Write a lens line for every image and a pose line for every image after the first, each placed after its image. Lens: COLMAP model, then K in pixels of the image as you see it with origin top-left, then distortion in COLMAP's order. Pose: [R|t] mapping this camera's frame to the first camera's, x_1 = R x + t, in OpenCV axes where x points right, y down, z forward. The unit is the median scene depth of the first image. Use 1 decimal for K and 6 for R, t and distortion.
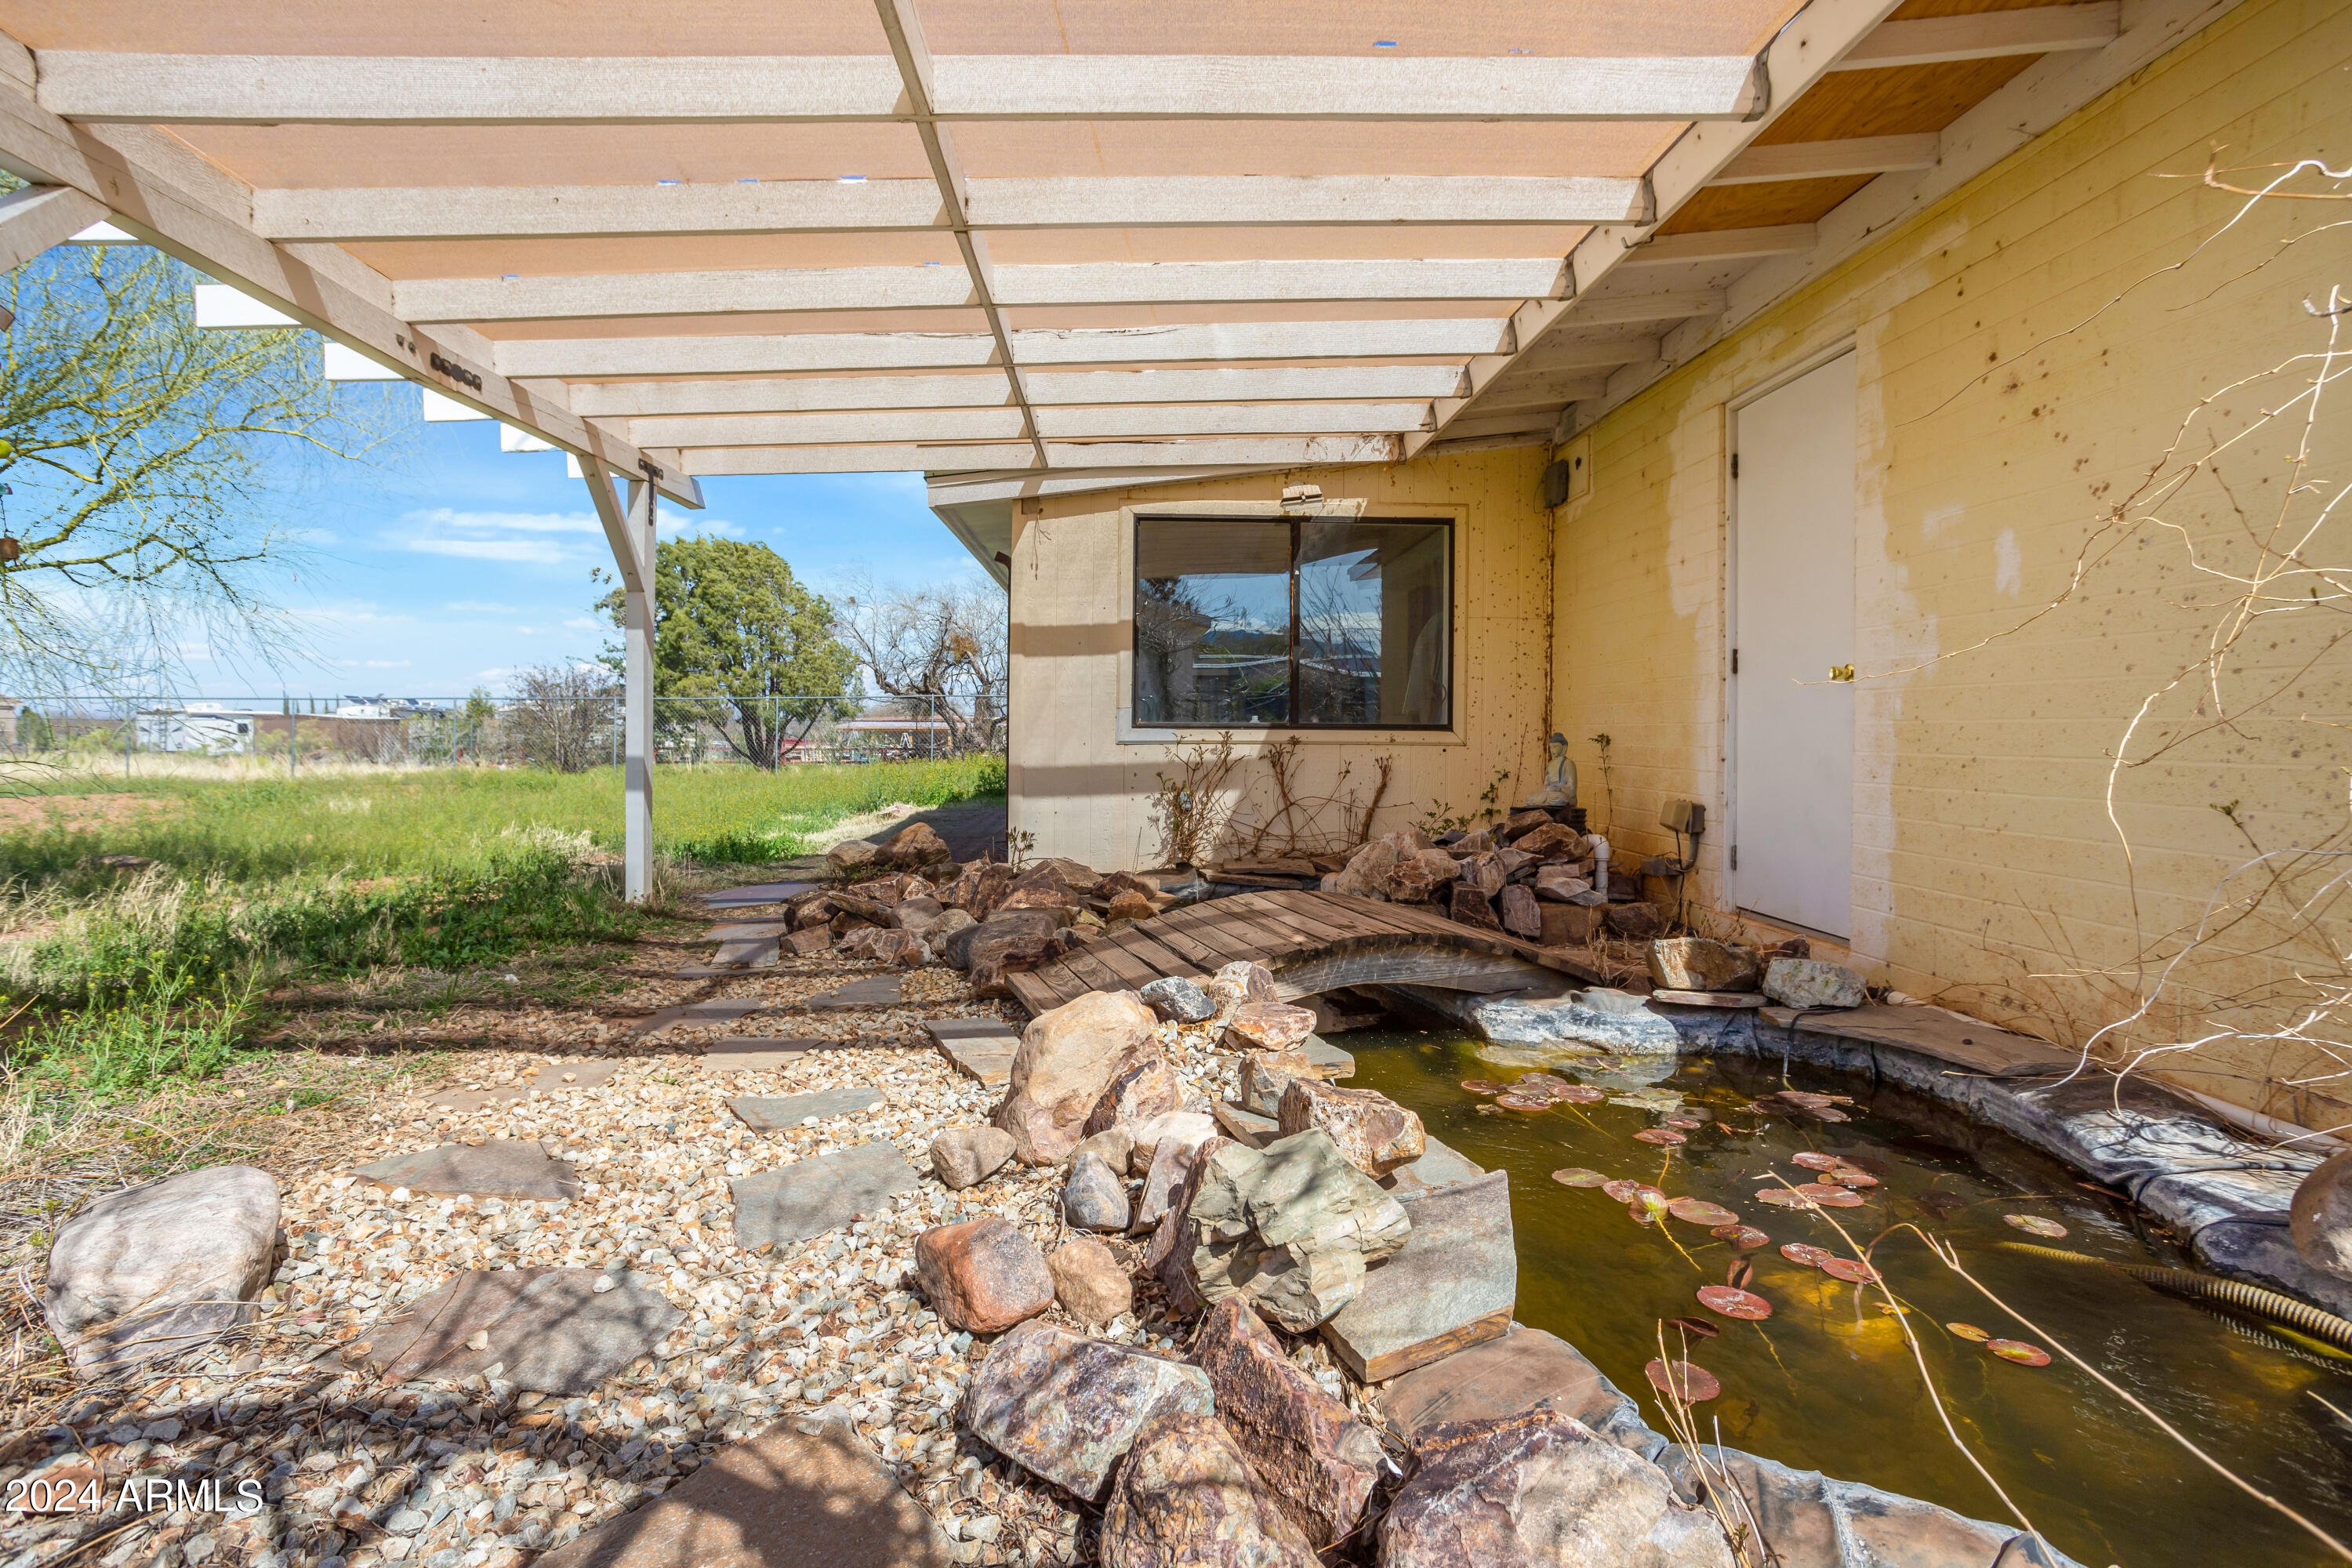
lens RADIAL K [[1153.0, 0, 1183.4], [0, 1153.0, 786.1], [0, 0, 1]] dist [-0.003366, 0.000500]
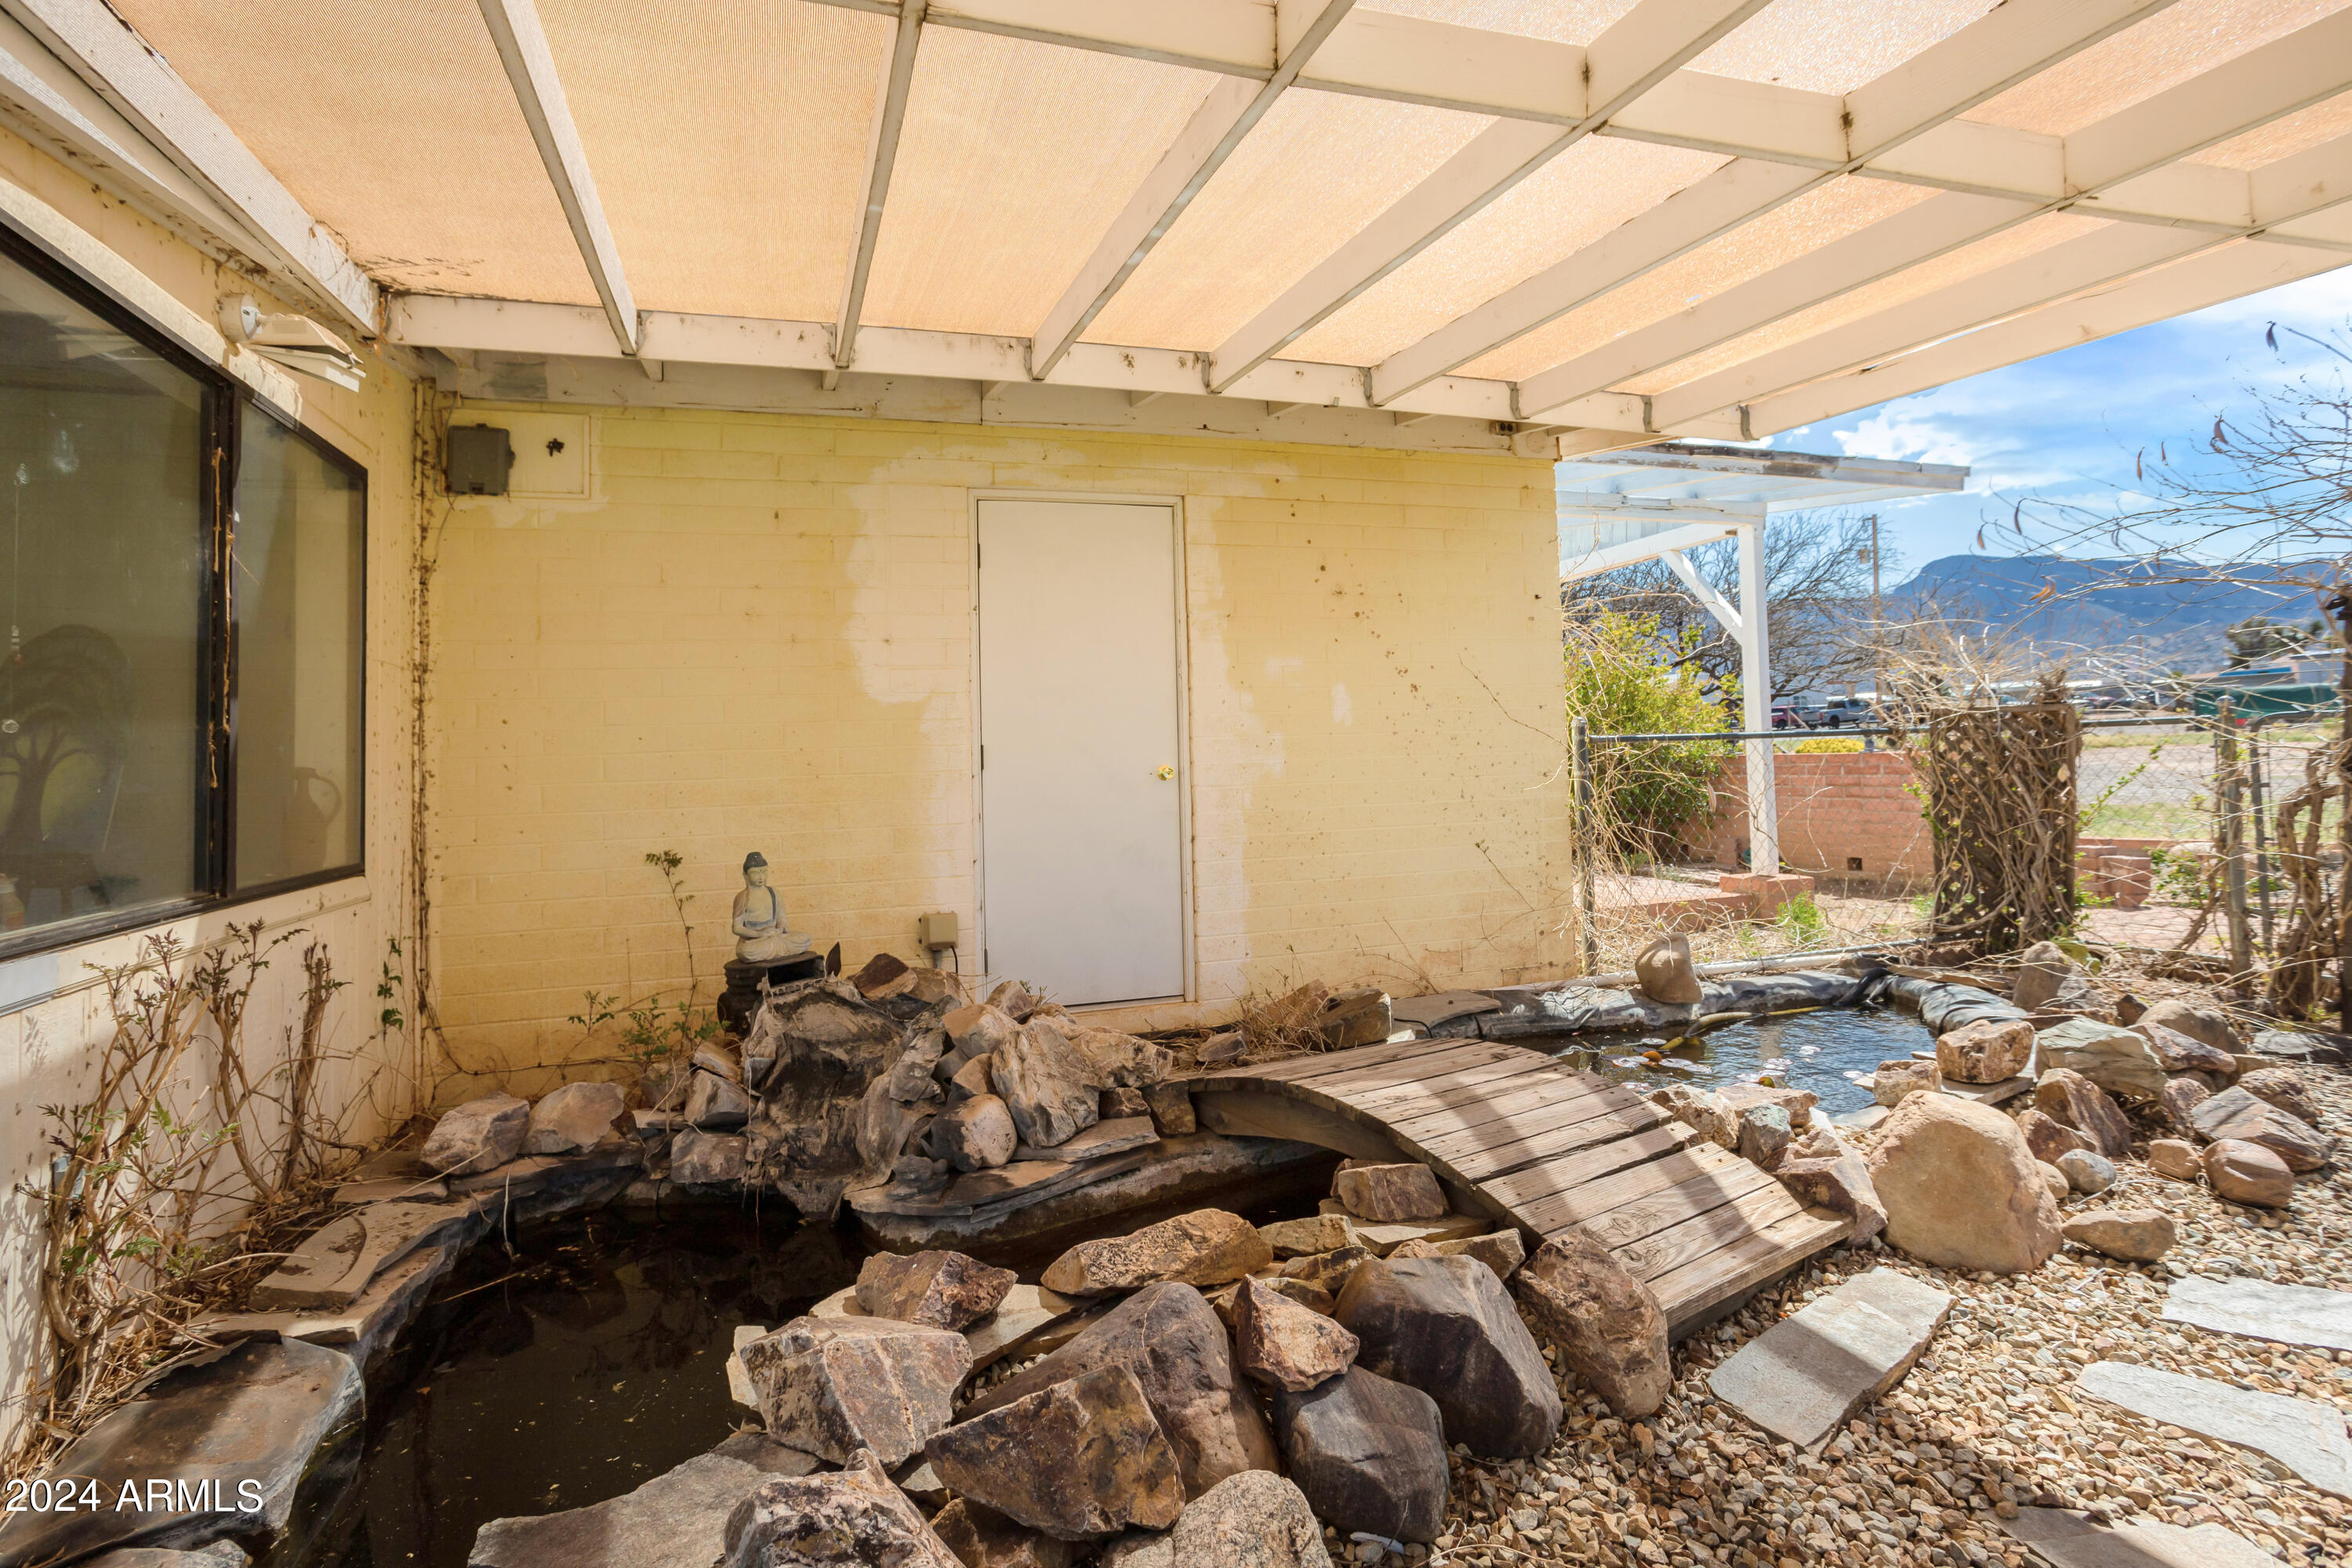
lens RADIAL K [[1153.0, 0, 1183.4], [0, 1153.0, 786.1], [0, 0, 1]] dist [-0.003366, 0.000500]
pose [[-0.275117, 0.004472, 0.961400, -0.640677], [0.087700, 0.995937, 0.020464, -0.119725], [-0.957402, 0.089944, -0.274392, 1.458869]]
